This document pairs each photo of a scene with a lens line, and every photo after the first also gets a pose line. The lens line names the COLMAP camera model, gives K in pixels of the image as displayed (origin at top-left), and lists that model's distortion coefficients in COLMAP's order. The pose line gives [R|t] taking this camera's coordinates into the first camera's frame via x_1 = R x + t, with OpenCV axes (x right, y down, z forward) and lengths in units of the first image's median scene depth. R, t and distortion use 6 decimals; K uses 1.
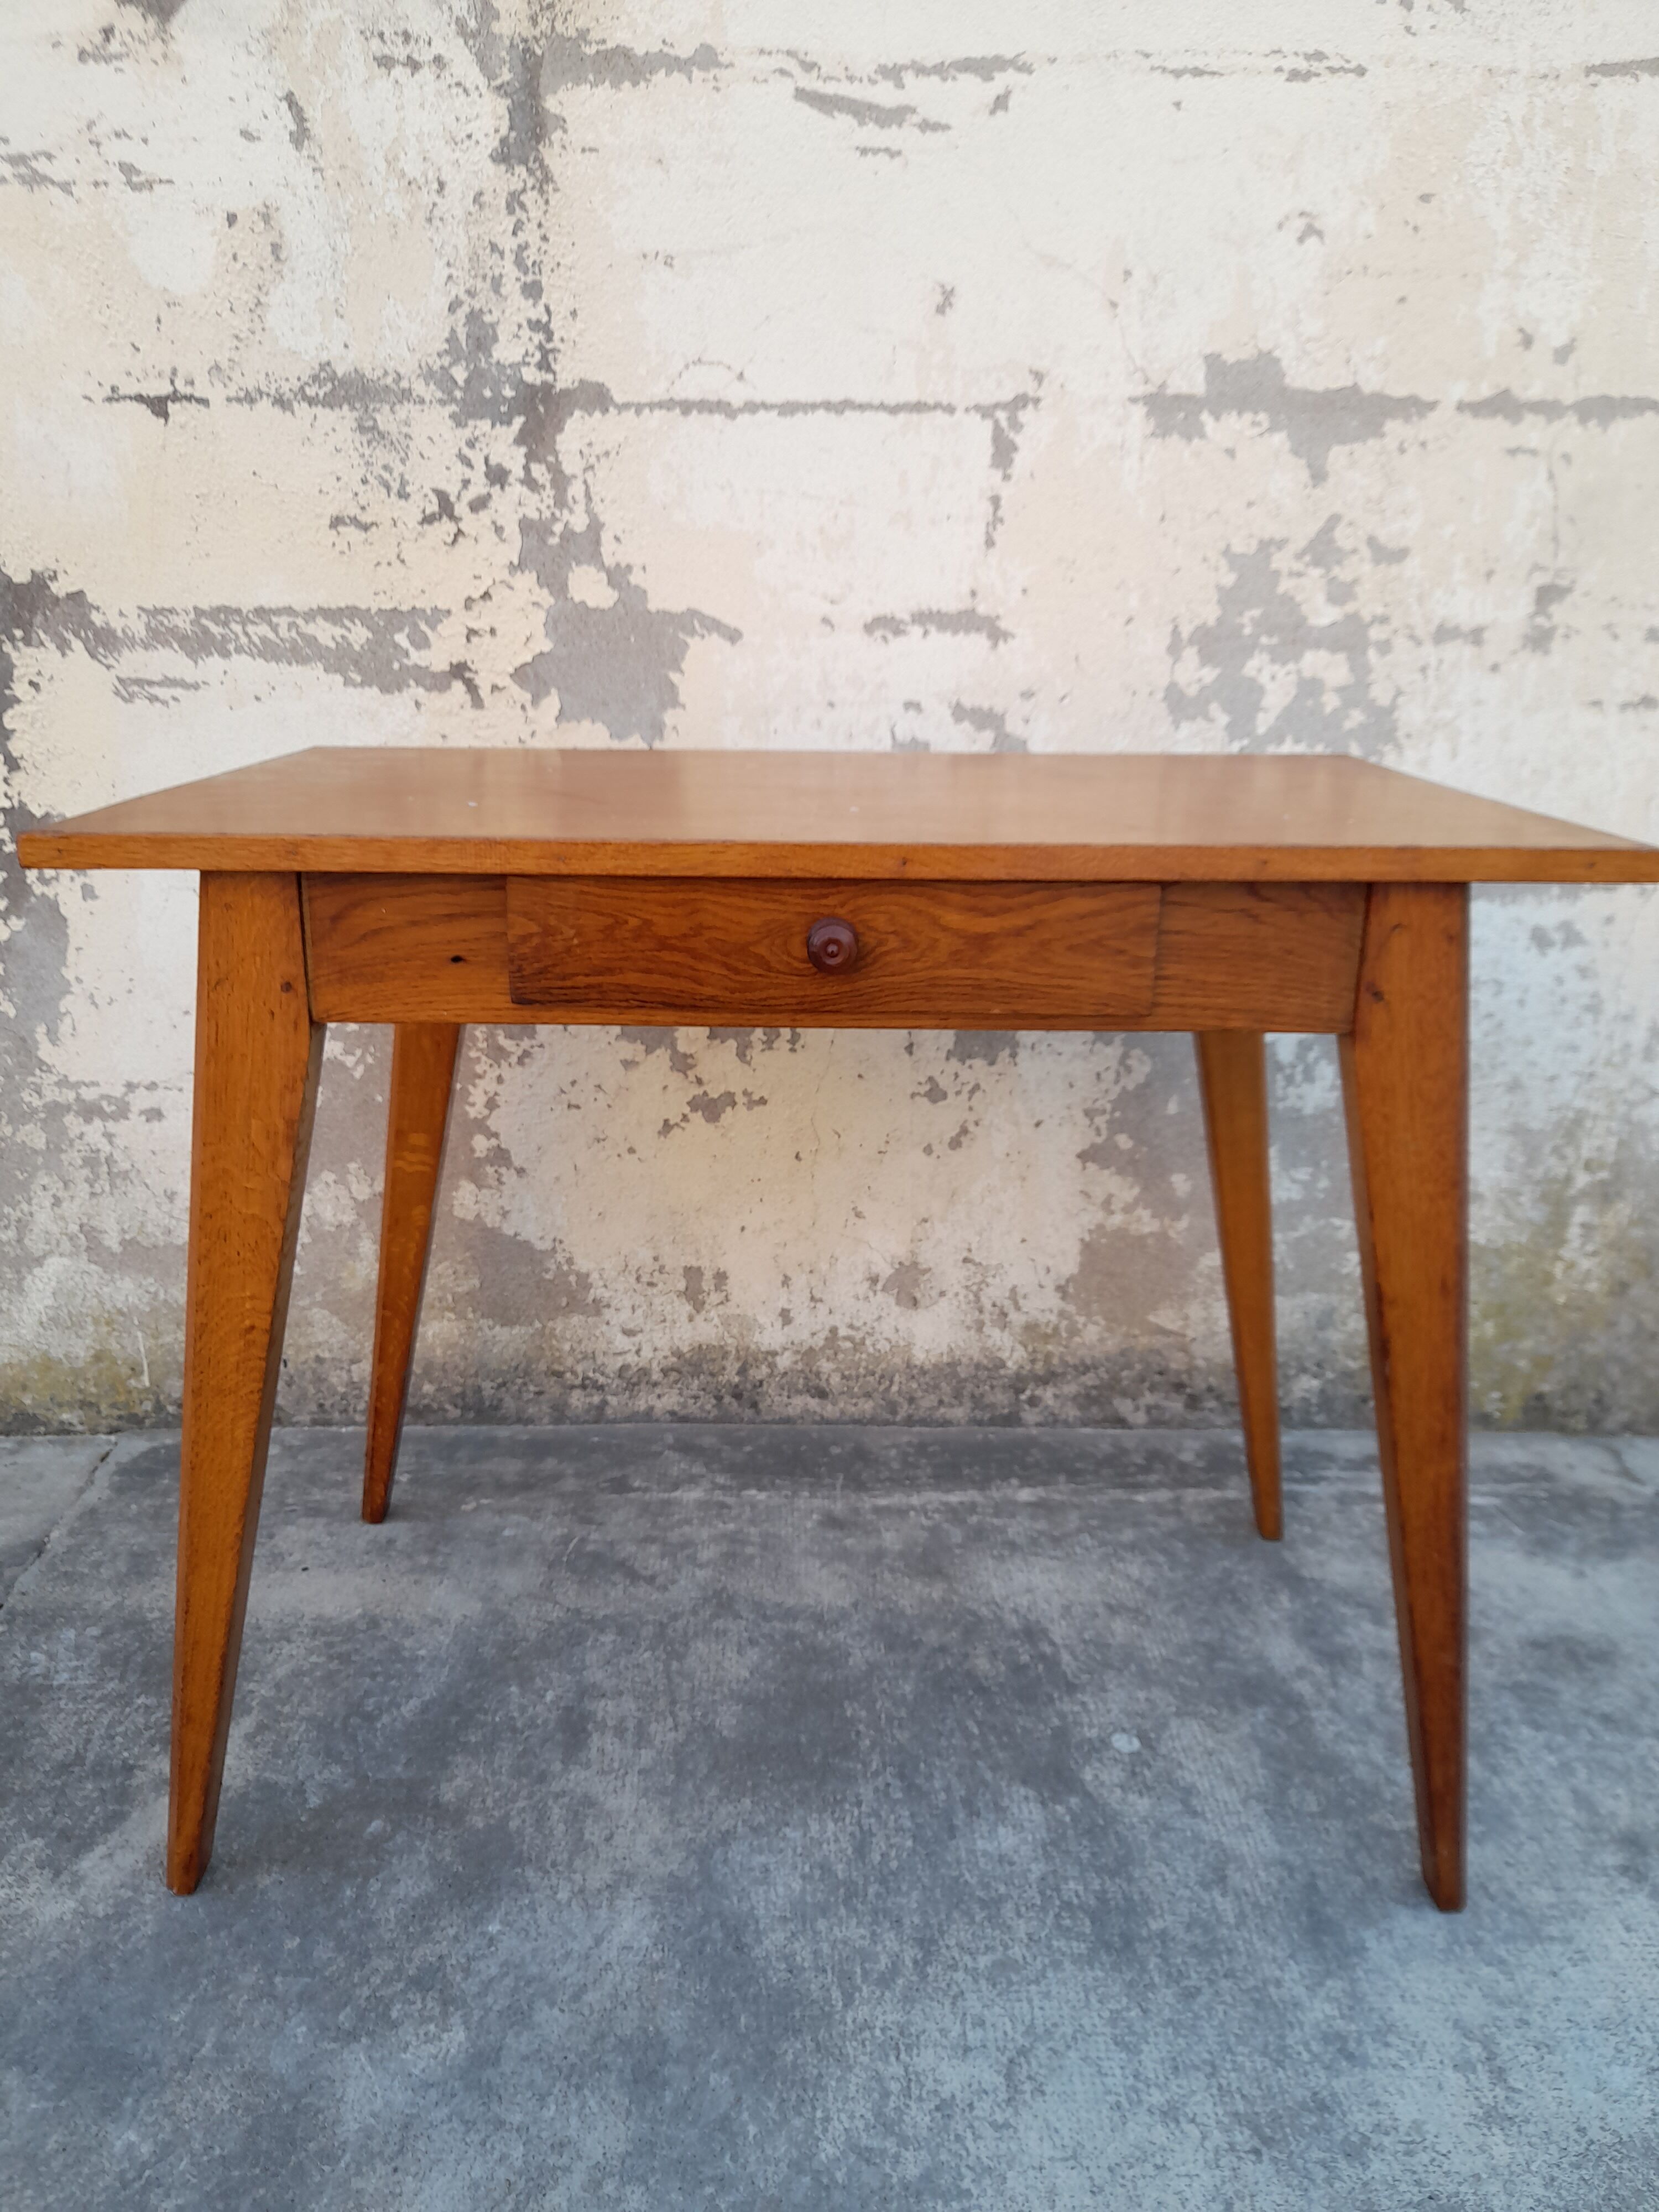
lens RADIAL K [[1695.5, 0, 798.9], [0, 1695.5, 1052.9], [0, 0, 1]] dist [0.021823, -0.020477]
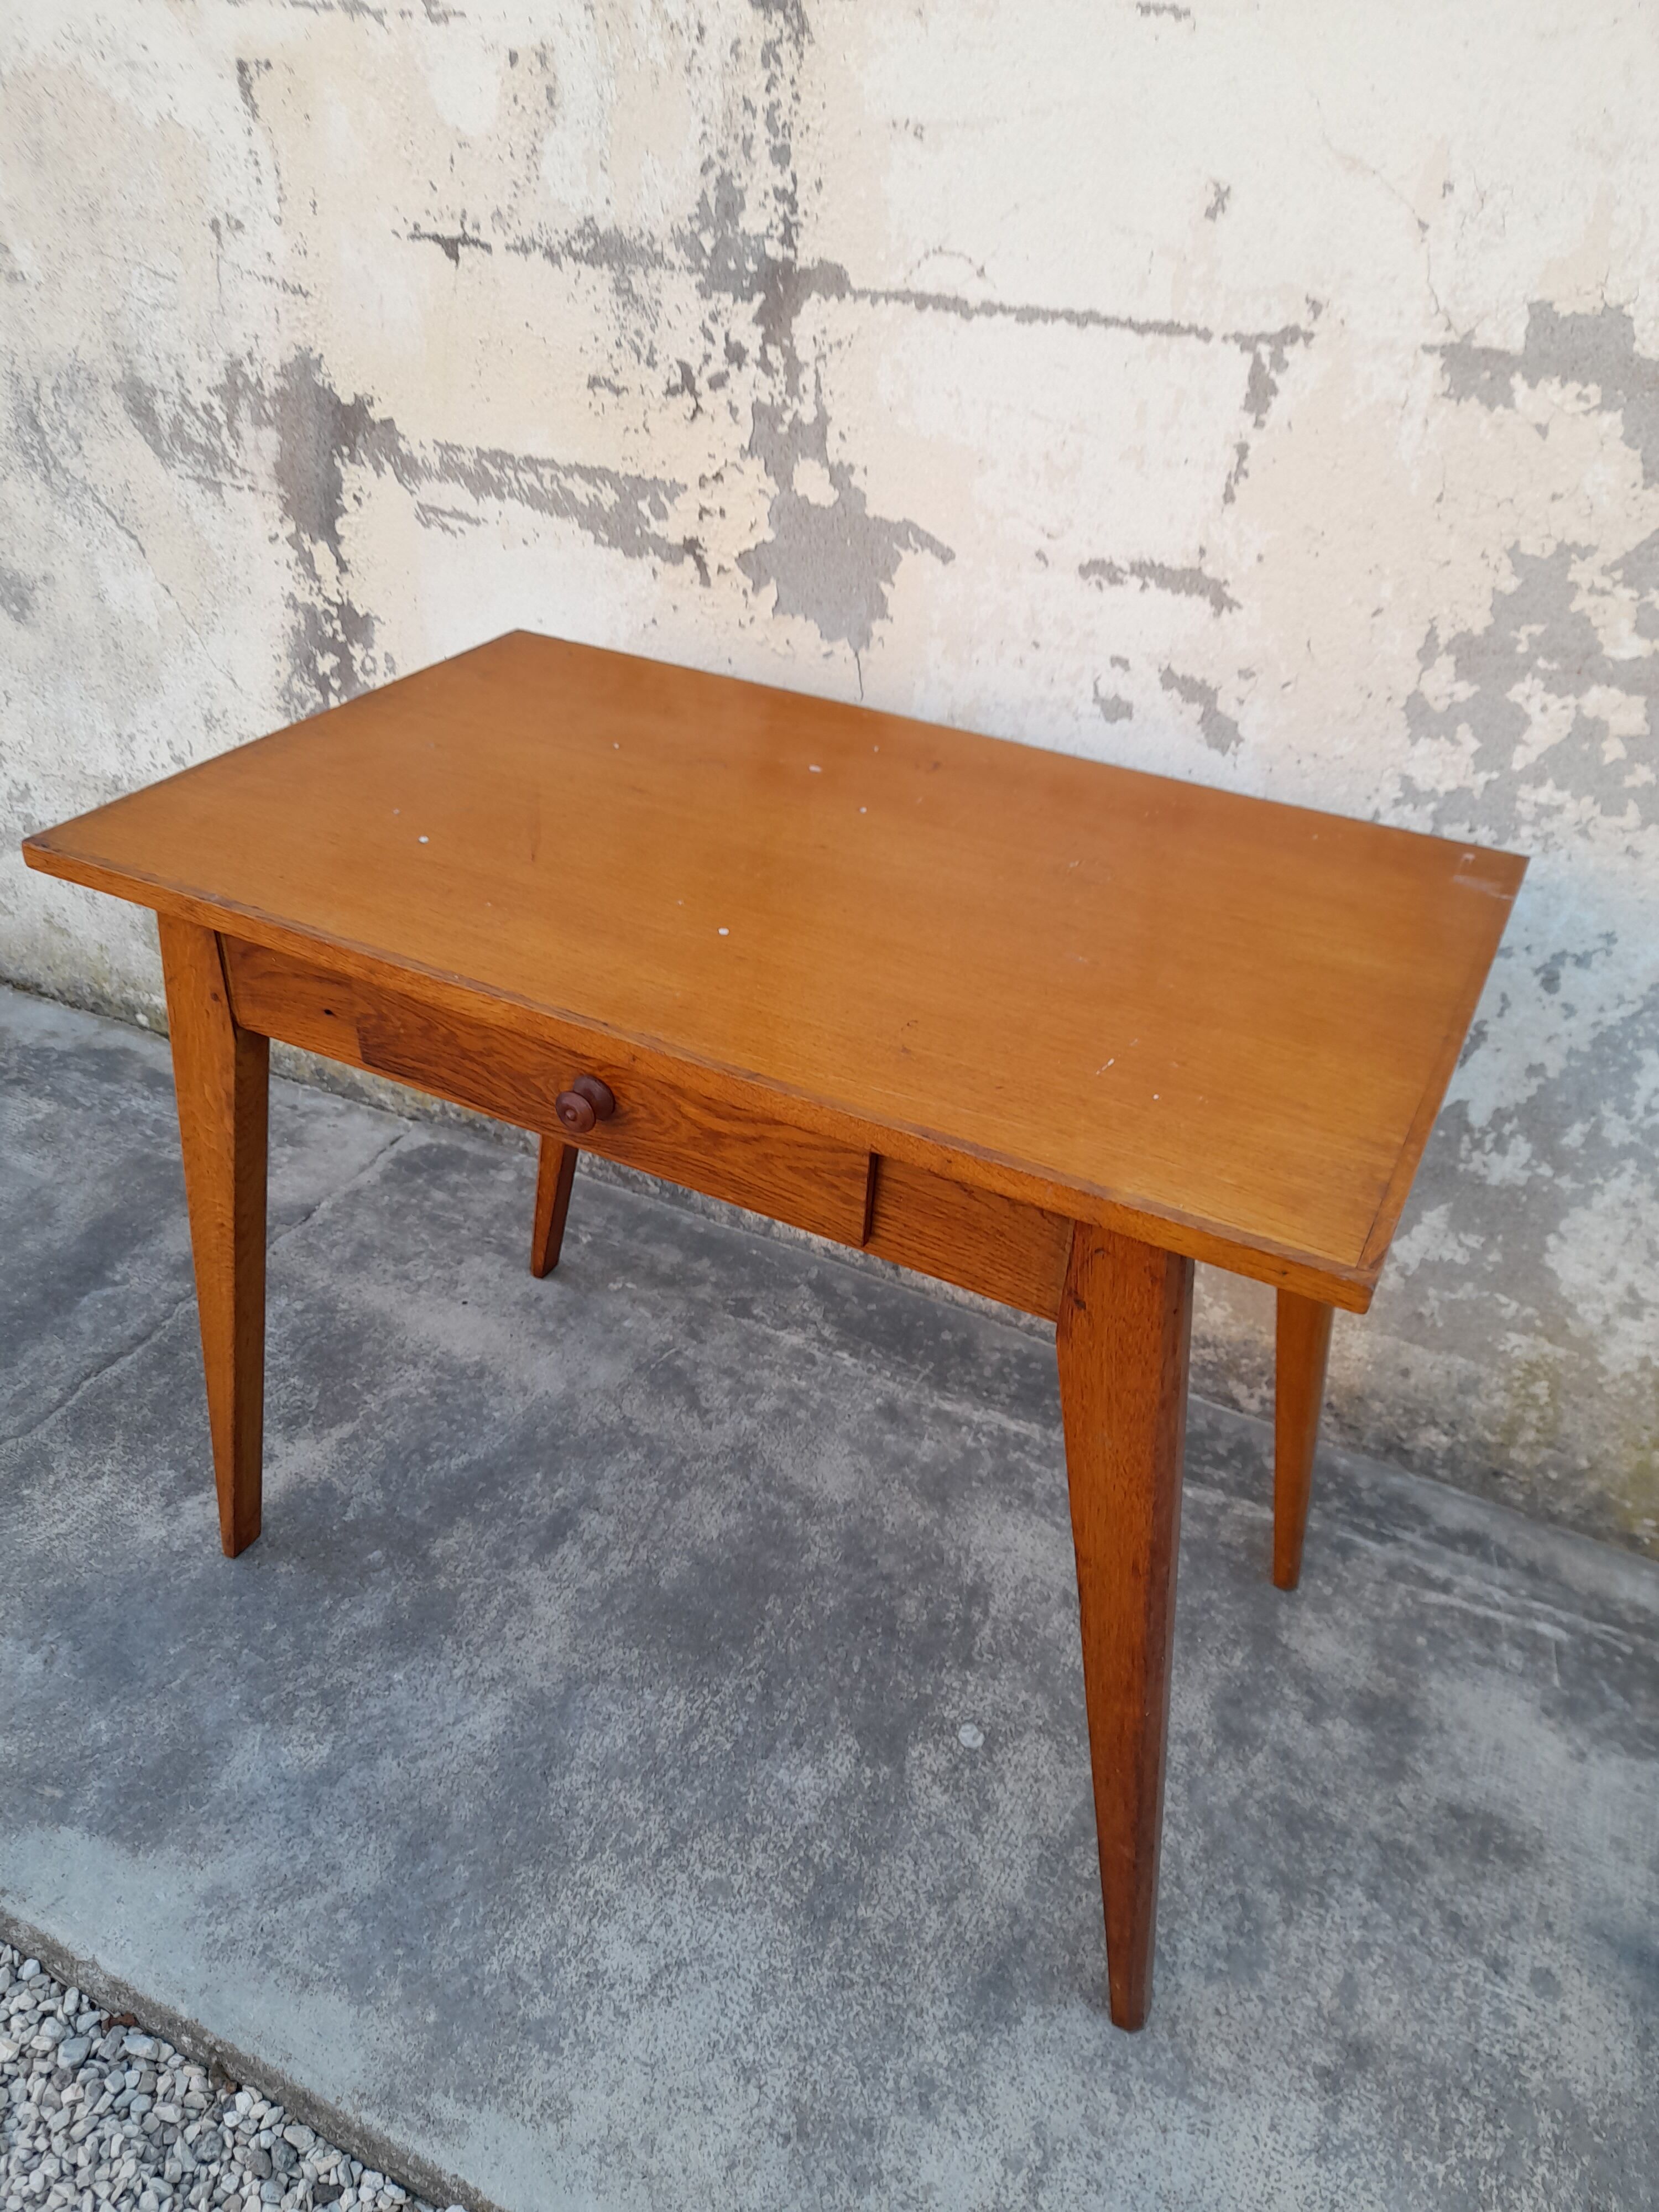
lens RADIAL K [[1695.5, 0, 769.2], [0, 1695.5, 1081.2], [0, 0, 1]] dist [0.021823, -0.020477]
pose [[0.883558, 0.274996, -0.379081, 0.319483], [-0.154141, 0.935108, 0.319083, -0.266165], [0.442228, -0.223496, 0.868610, 0.080184]]
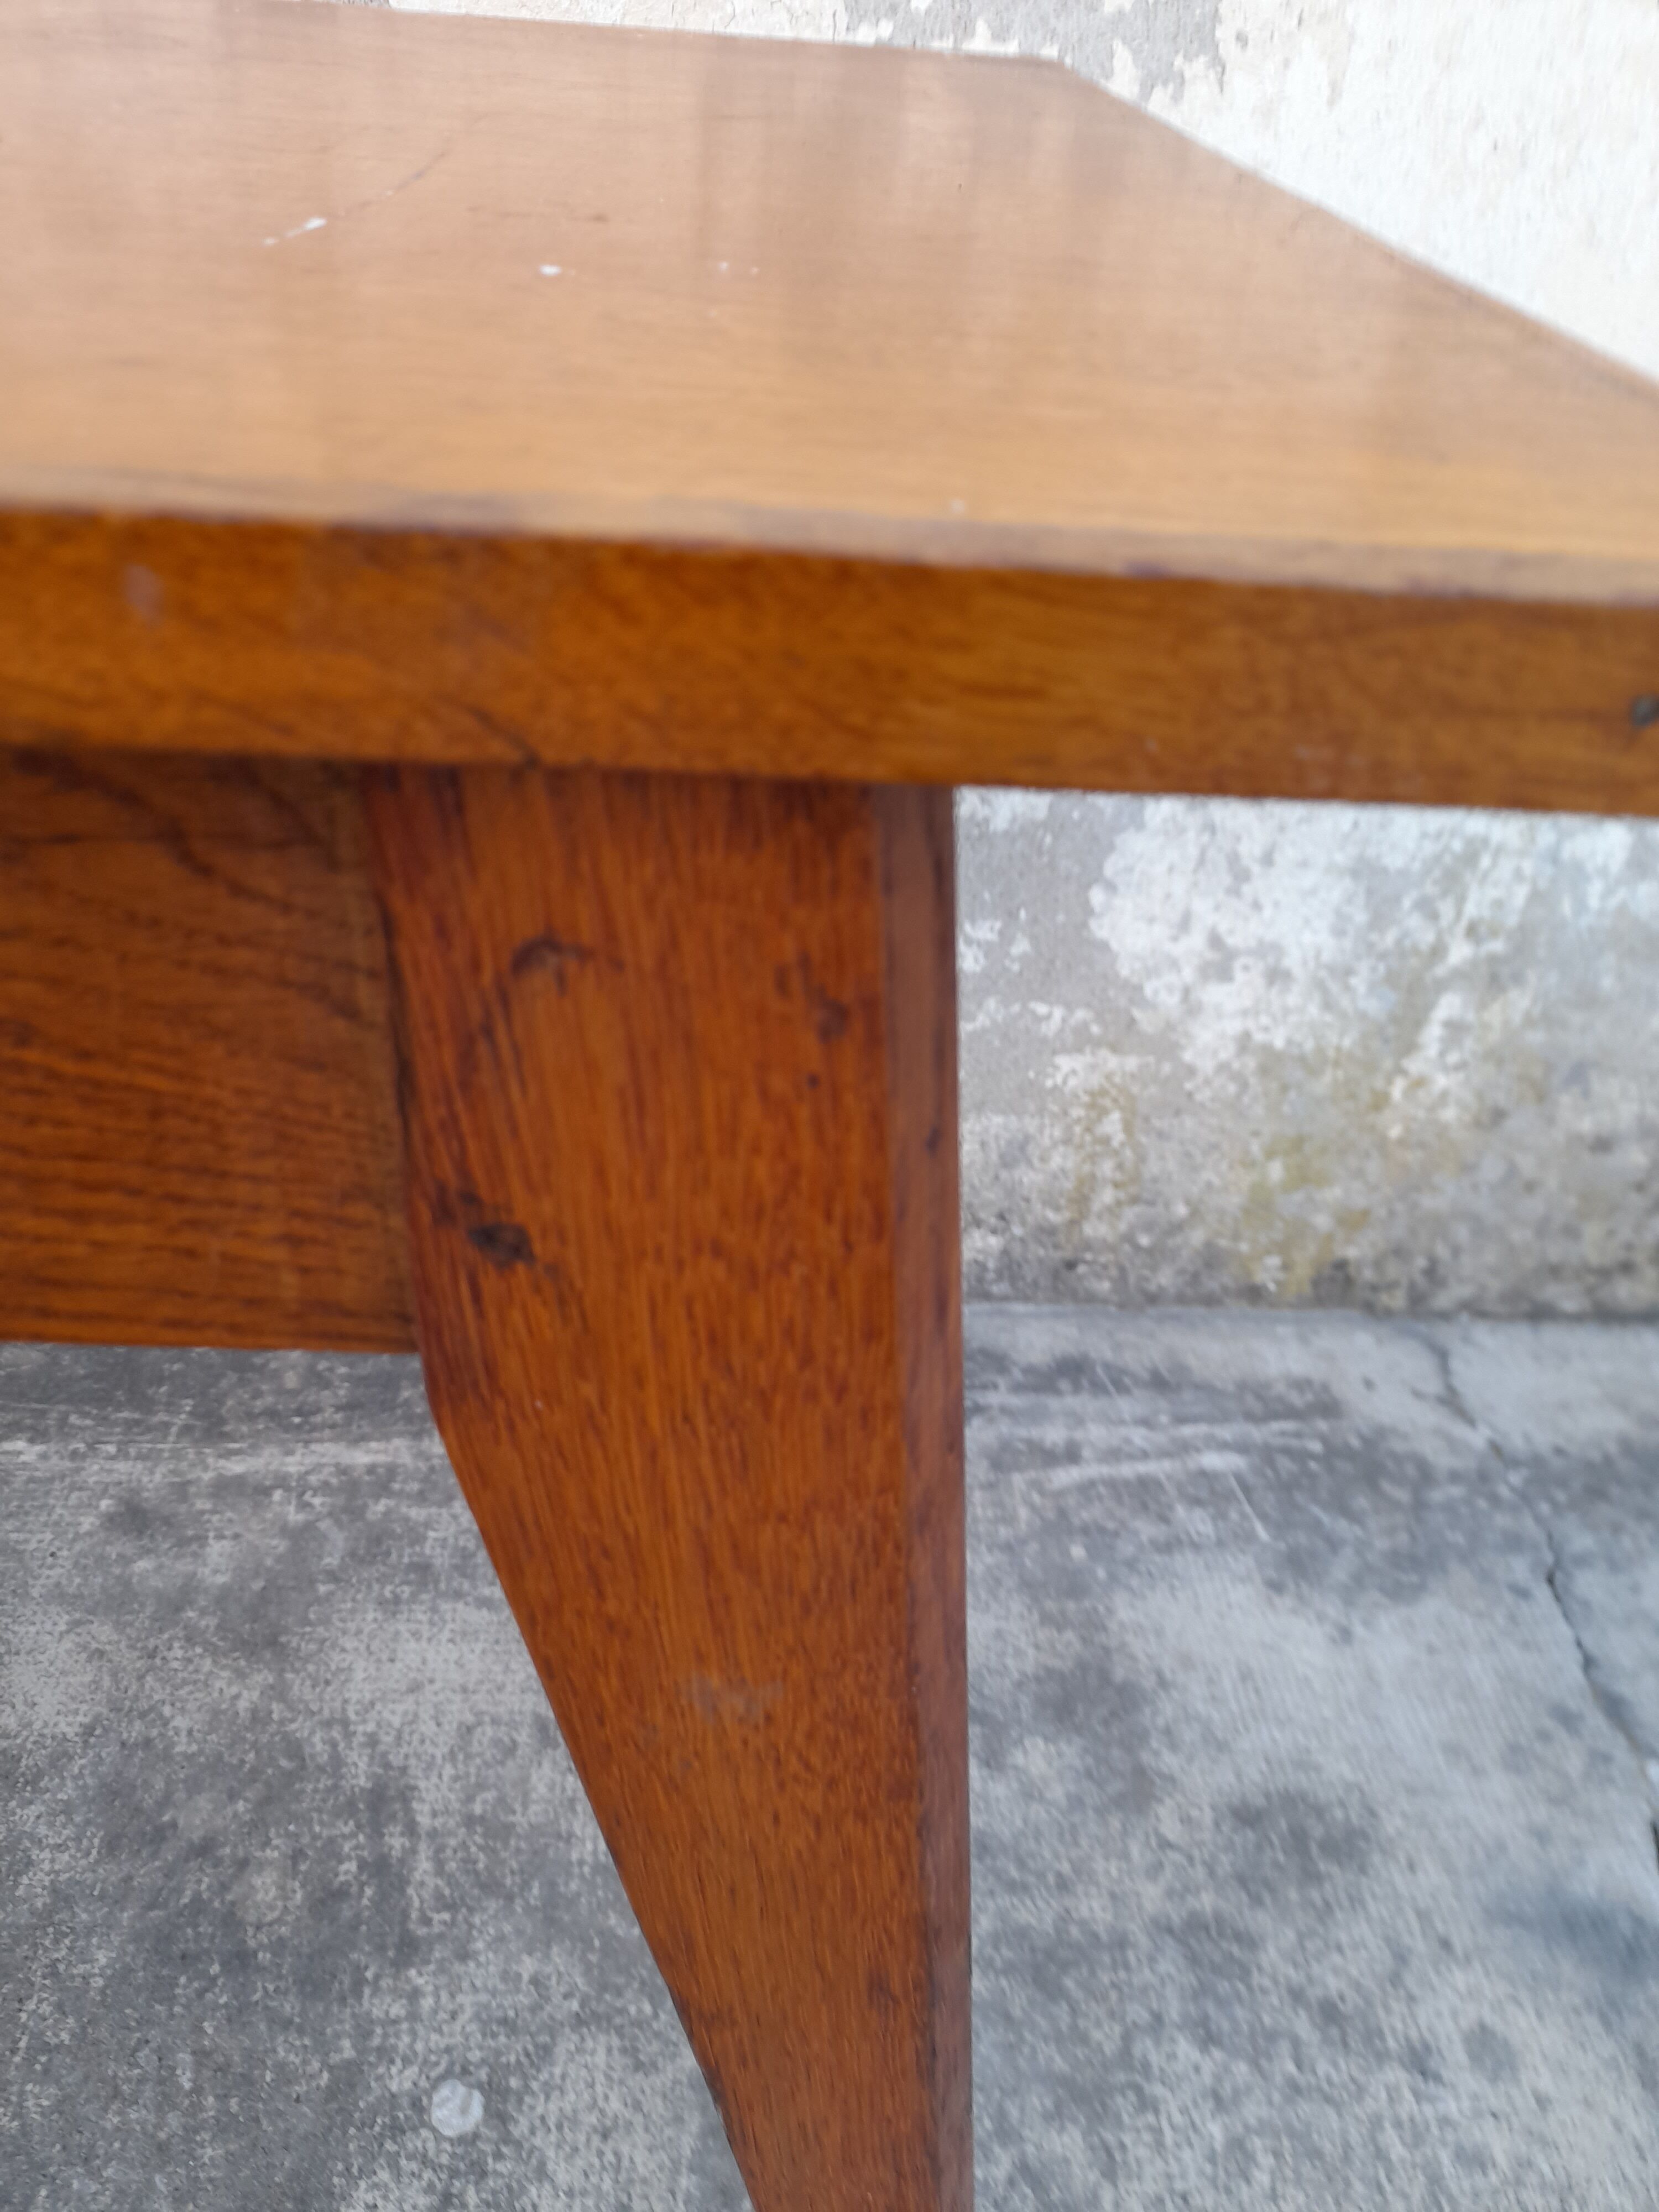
lens RADIAL K [[1695.5, 0, 827.9], [0, 1695.5, 1101.3], [0, 0, 1]] dist [0.021823, -0.020477]
pose [[0.997142, 0.015439, 0.073958, 0.226205], [-0.039846, 0.939158, 0.341166, -0.074364], [-0.064191, -0.343138, 0.937089, 0.506086]]
